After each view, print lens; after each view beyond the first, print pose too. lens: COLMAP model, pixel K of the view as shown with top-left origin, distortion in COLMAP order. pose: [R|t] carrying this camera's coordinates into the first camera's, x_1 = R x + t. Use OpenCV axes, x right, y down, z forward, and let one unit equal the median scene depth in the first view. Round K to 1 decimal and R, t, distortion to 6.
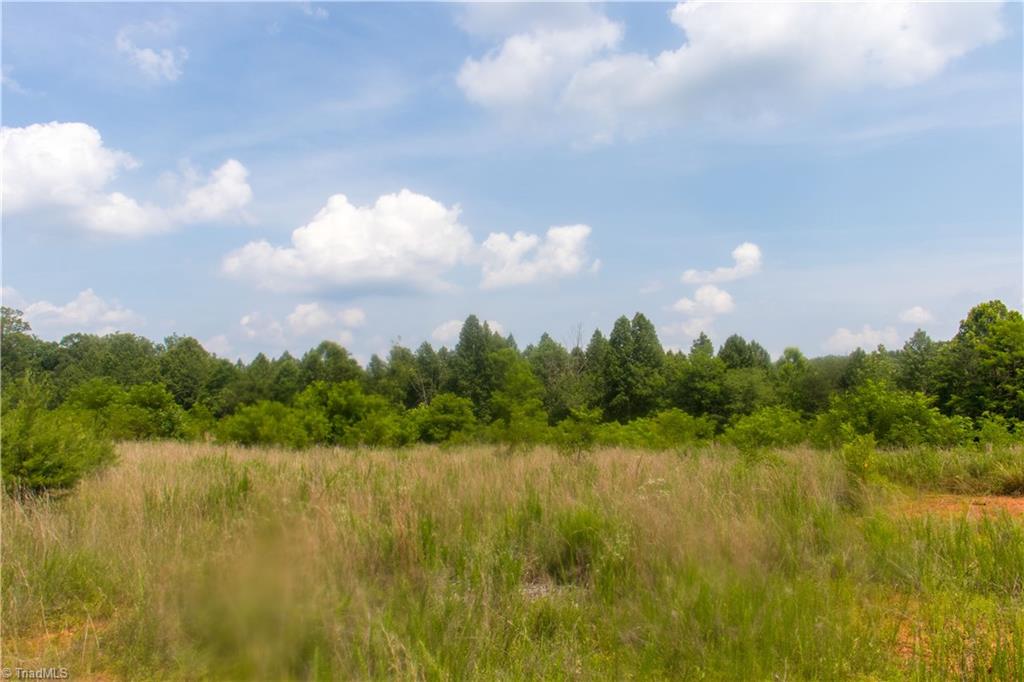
lens RADIAL K [[812.7, 0, 514.8], [0, 812.7, 346.2], [0, 0, 1]] dist [0.001169, 0.003848]
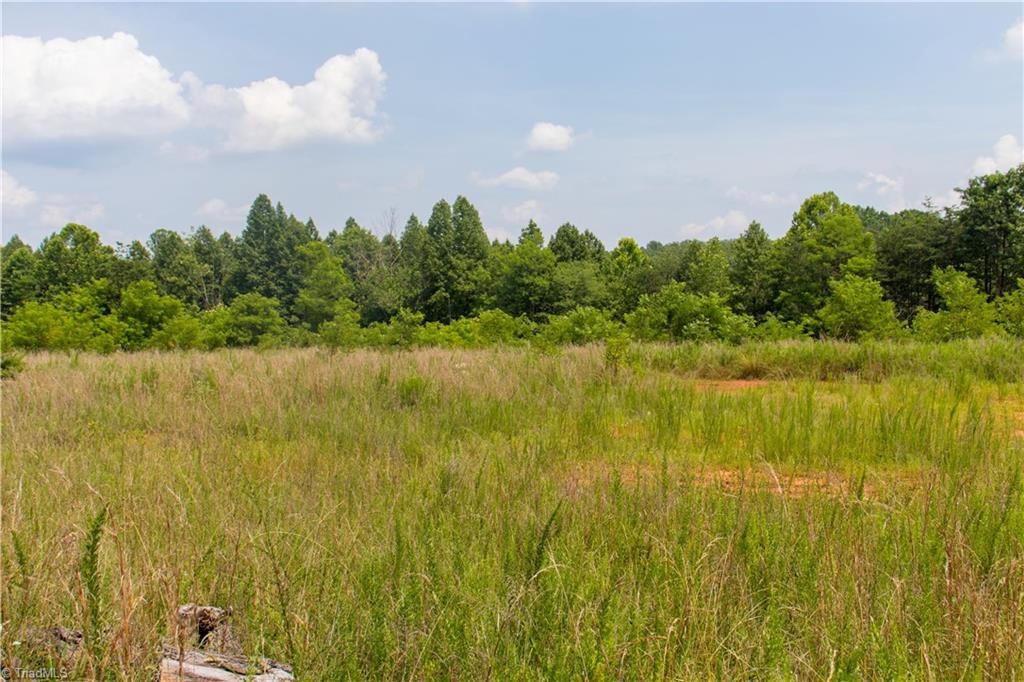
lens RADIAL K [[1029.2, 0, 515.4], [0, 1029.2, 349.7], [0, 0, 1]] dist [-0.013555, 0.000000]
pose [[0.979891, -0.014917, 0.198976, -0.012553], [-0.009145, 0.992796, 0.119464, -0.010898], [-0.199324, -0.118881, 0.972696, -0.107316]]
